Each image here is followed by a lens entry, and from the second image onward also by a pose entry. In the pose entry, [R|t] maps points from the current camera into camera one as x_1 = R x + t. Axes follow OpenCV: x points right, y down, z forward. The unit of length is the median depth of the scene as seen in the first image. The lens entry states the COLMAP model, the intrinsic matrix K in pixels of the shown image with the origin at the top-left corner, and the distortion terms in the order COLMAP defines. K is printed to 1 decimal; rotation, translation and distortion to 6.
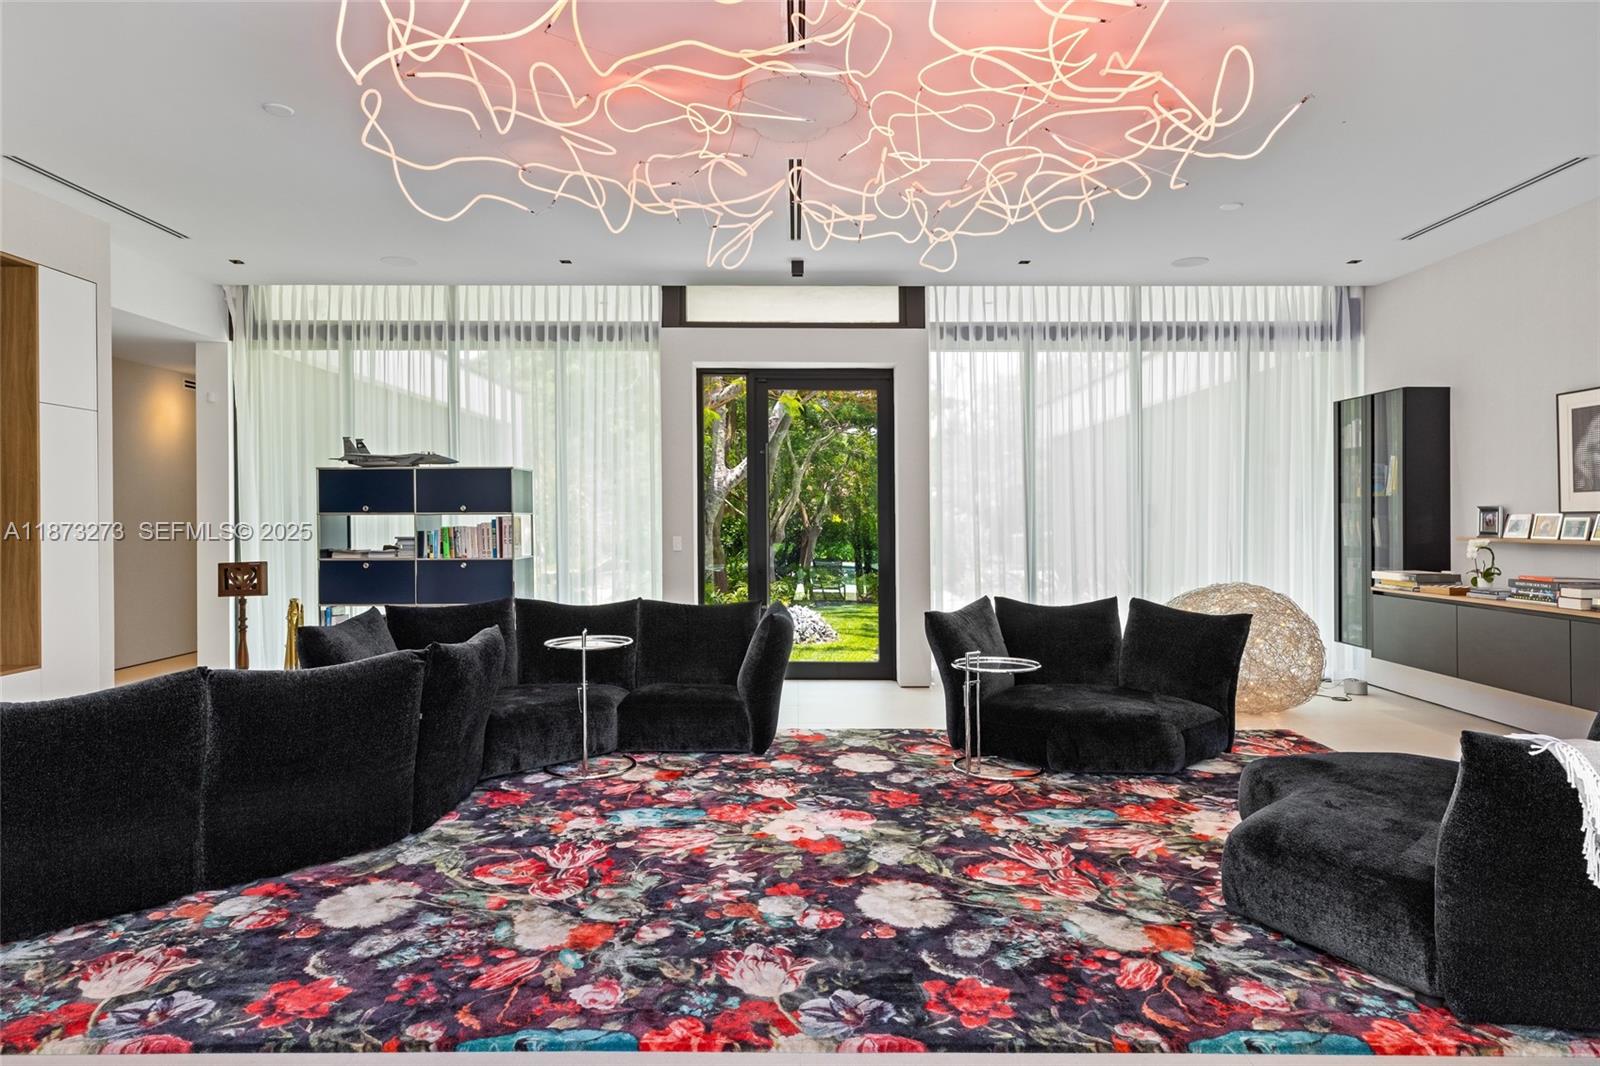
lens RADIAL K [[943.3, 0, 792.1], [0, 943.3, 519.1], [0, 0, 1]] dist [0.014780, 0.001842]
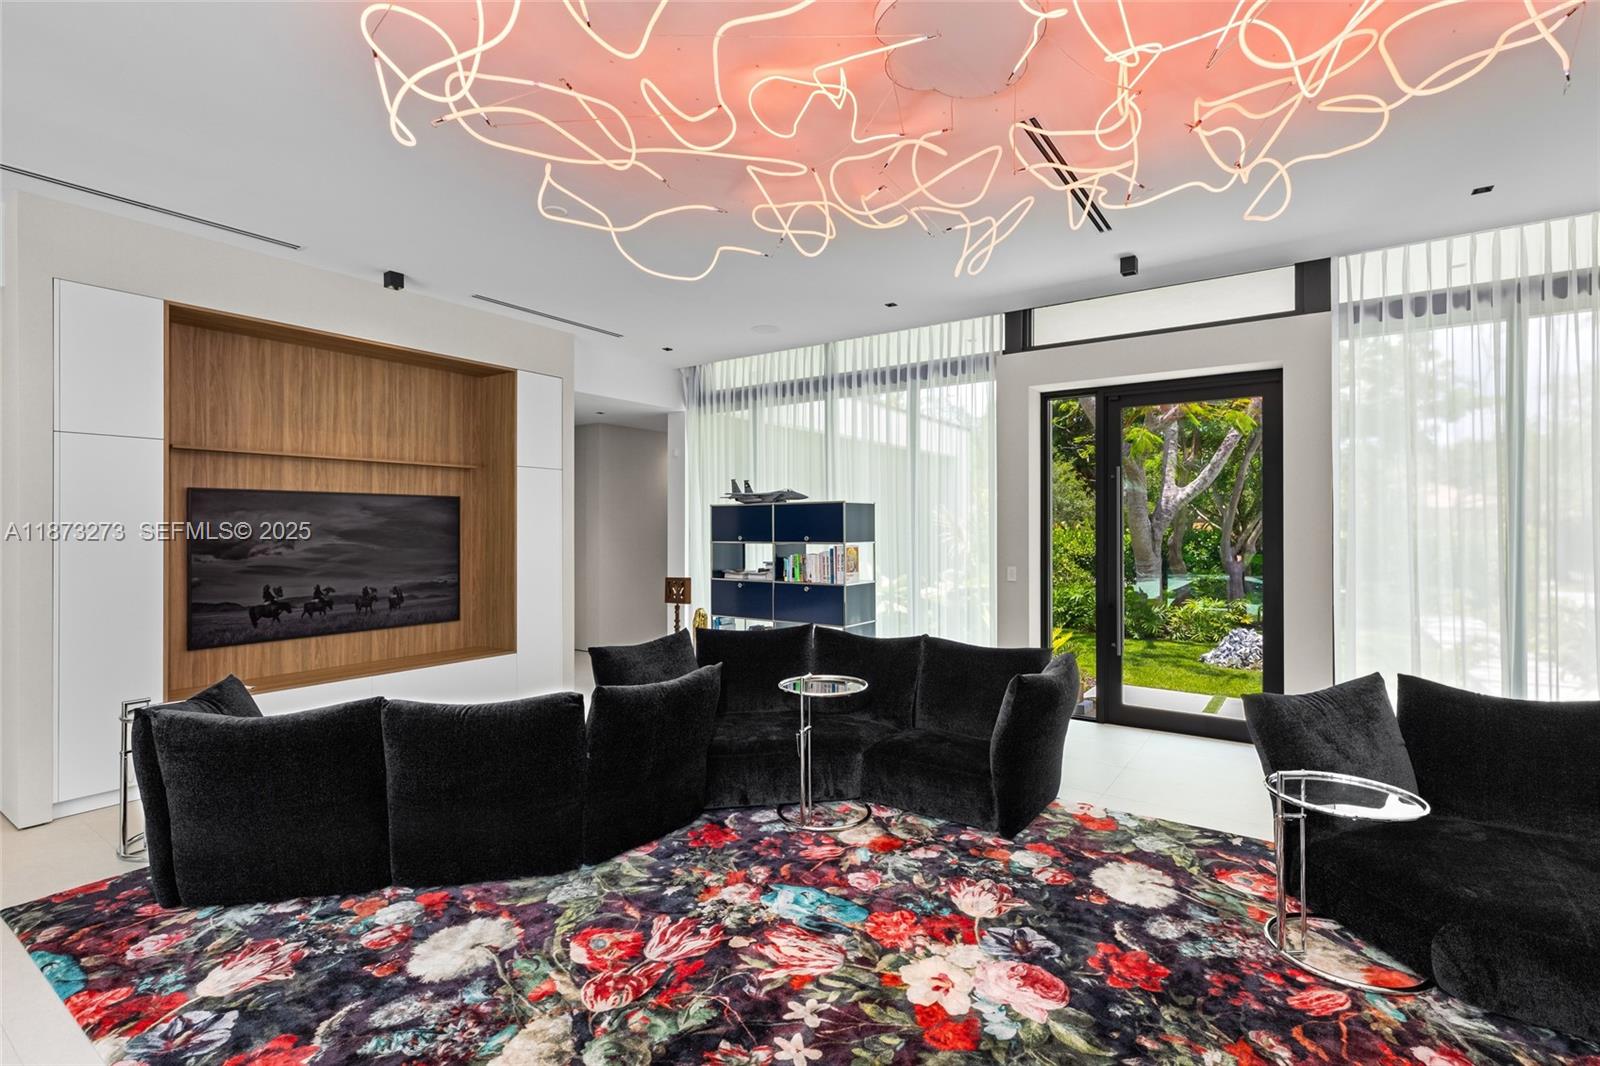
lens RADIAL K [[740.1, 0, 796.4], [0, 740.1, 531.7], [0, 0, 1]] dist [0.007902, -0.000387]
pose [[0.819699, 0.002870, -0.572787, 0.195194], [-0.000229, 0.999989, 0.004683, -0.031087], [0.572795, -0.003707, 0.819691, 0.345970]]
